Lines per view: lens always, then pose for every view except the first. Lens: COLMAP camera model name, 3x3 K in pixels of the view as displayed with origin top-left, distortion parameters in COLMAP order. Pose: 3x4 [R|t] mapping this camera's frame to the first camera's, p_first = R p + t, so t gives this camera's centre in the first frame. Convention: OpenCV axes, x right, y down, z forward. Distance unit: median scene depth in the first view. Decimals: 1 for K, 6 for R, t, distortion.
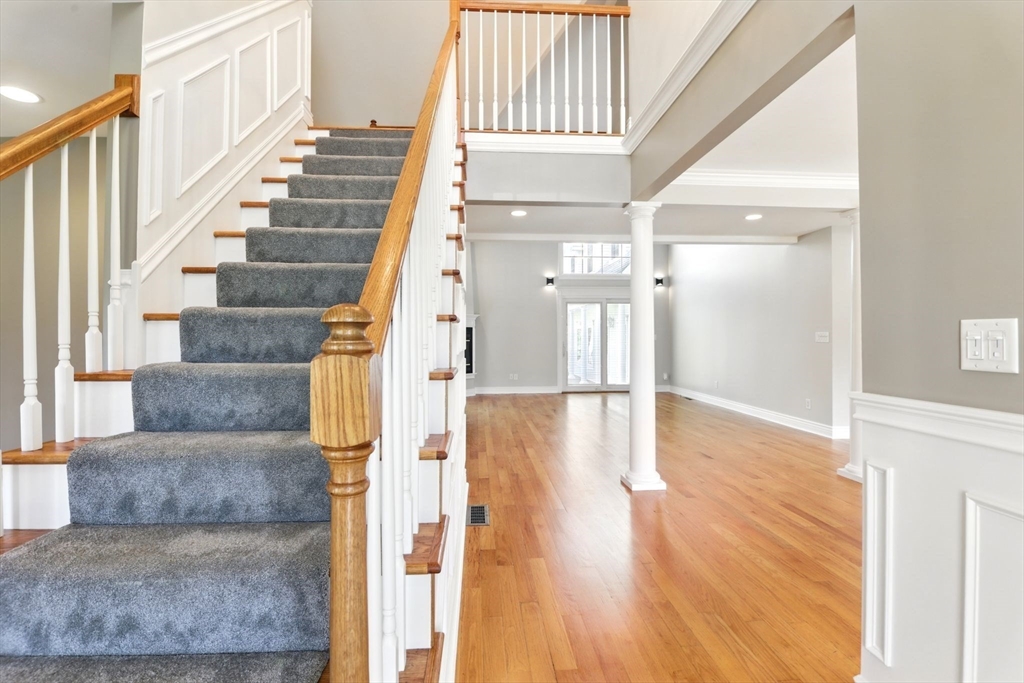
lens RADIAL K [[458.7, 0, 507.3], [0, 458.7, 339.5], [0, 0, 1]] dist [-0.012463, -0.006123]
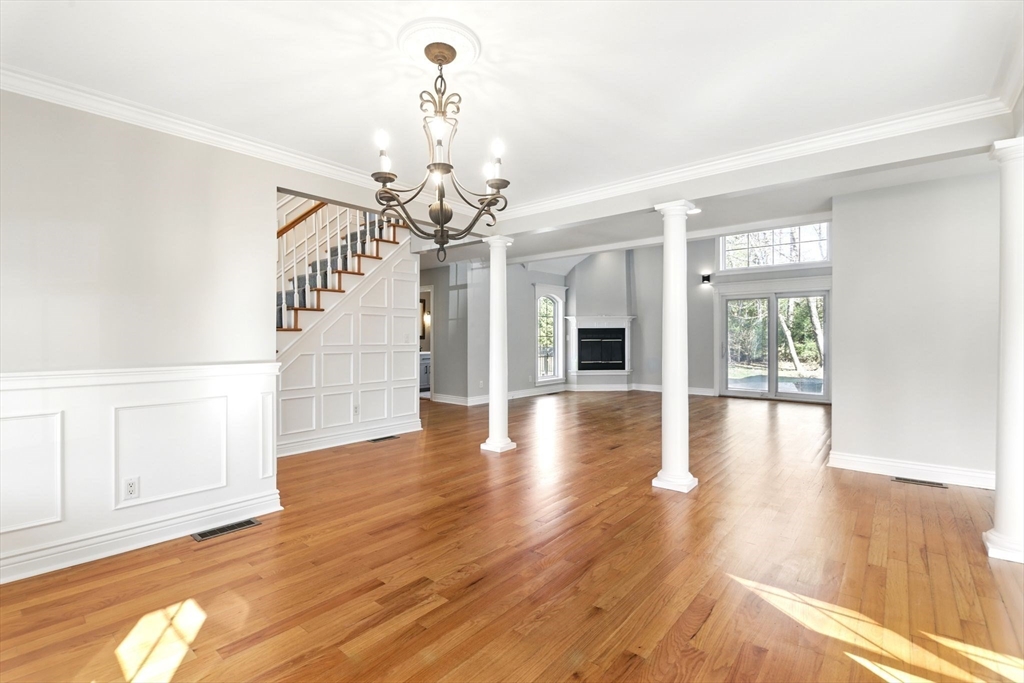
lens RADIAL K [[458.7, 0, 505.5], [0, 458.7, 337.9], [0, 0, 1]] dist [-0.012463, -0.006123]
pose [[0.715998, 0.003458, -0.698094, 0.457136], [-0.007513, 0.999968, -0.002752, 0.001954], [0.698062, 0.007215, 0.716001, 0.022902]]
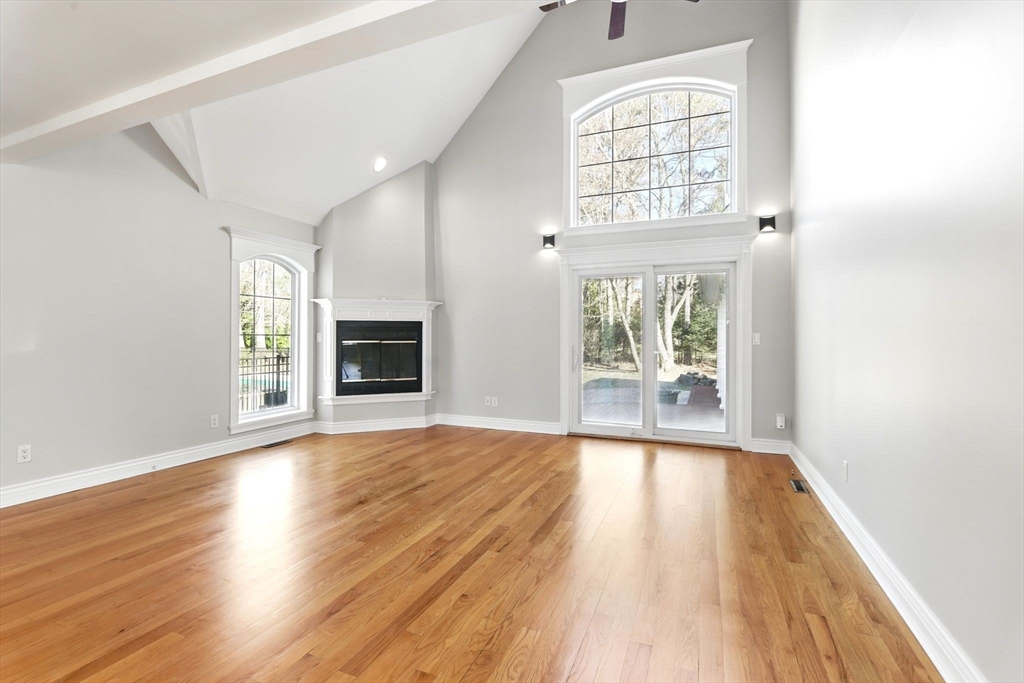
lens RADIAL K [[458.7, 0, 507.8], [0, 458.7, 338.0], [0, 0, 1]] dist [-0.012463, -0.006123]
pose [[0.898340, 0.007481, -0.439237, 0.299469], [-0.010274, 0.999939, -0.003982, -0.001716], [0.439181, 0.008090, 0.898362, 0.453475]]
